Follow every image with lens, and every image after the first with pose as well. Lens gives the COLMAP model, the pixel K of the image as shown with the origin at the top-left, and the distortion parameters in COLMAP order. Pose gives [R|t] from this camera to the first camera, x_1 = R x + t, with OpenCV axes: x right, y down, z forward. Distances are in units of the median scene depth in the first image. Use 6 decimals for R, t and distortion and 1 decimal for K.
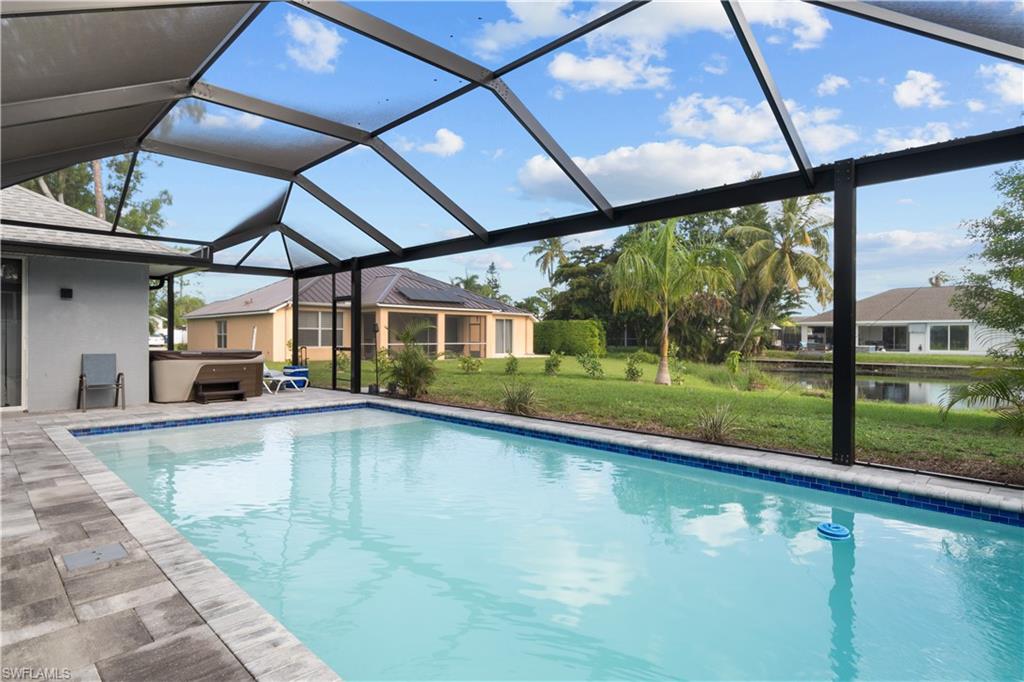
lens RADIAL K [[536.8, 0, 512.0], [0, 536.8, 341.0], [0, 0, 1]] dist [0.000518, -0.000002]
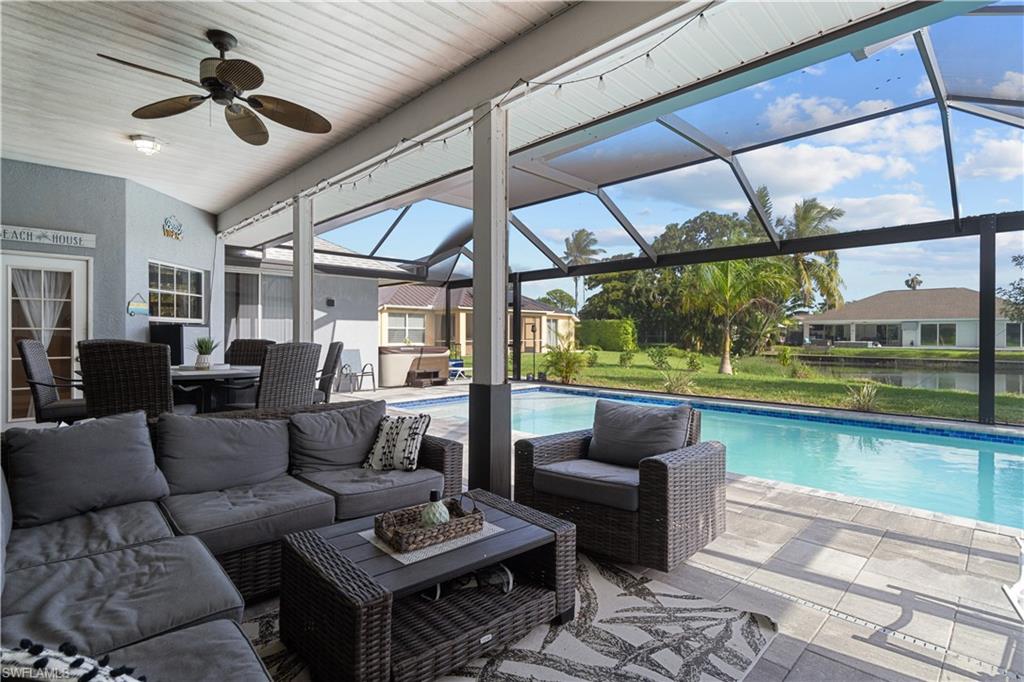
lens RADIAL K [[491.3, 0, 512.0], [0, 491.3, 341.0], [0, 0, 1]] dist [0.000182, -0.000233]
pose [[0.999993, -0.001804, -0.003368, -0.095634], [0.001825, 0.999978, 0.006368, -0.000800], [0.003356, -0.006374, 0.999974, -0.047961]]
